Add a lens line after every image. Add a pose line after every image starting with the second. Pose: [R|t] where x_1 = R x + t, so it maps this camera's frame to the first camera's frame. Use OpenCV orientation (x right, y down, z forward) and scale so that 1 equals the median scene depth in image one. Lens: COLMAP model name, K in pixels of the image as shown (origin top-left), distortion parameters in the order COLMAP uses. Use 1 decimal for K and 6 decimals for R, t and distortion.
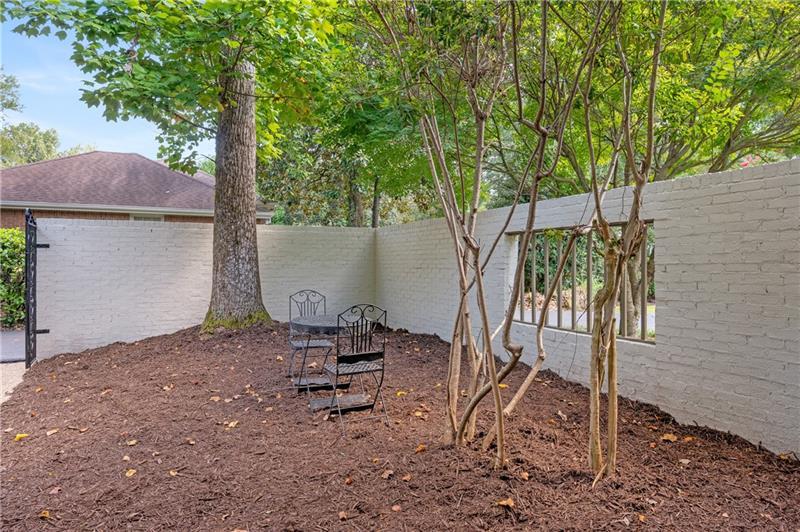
lens RADIAL K [[468.3, 0, 399.7], [0, 468.3, 261.5], [0, 0, 1]] dist [-0.008733, -0.000826]
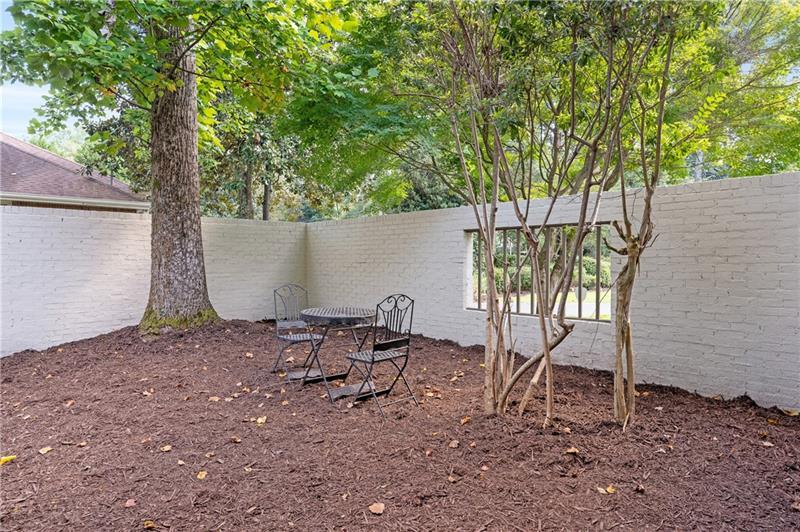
lens RADIAL K [[468.3, 0, 396.6], [0, 468.3, 269.4], [0, 0, 1]] dist [-0.008733, -0.000826]
pose [[0.954543, -0.005334, 0.298027, -0.322868], [-0.001549, 0.999738, 0.022853, 0.008617], [-0.298070, -0.022275, 0.954284, -0.010794]]
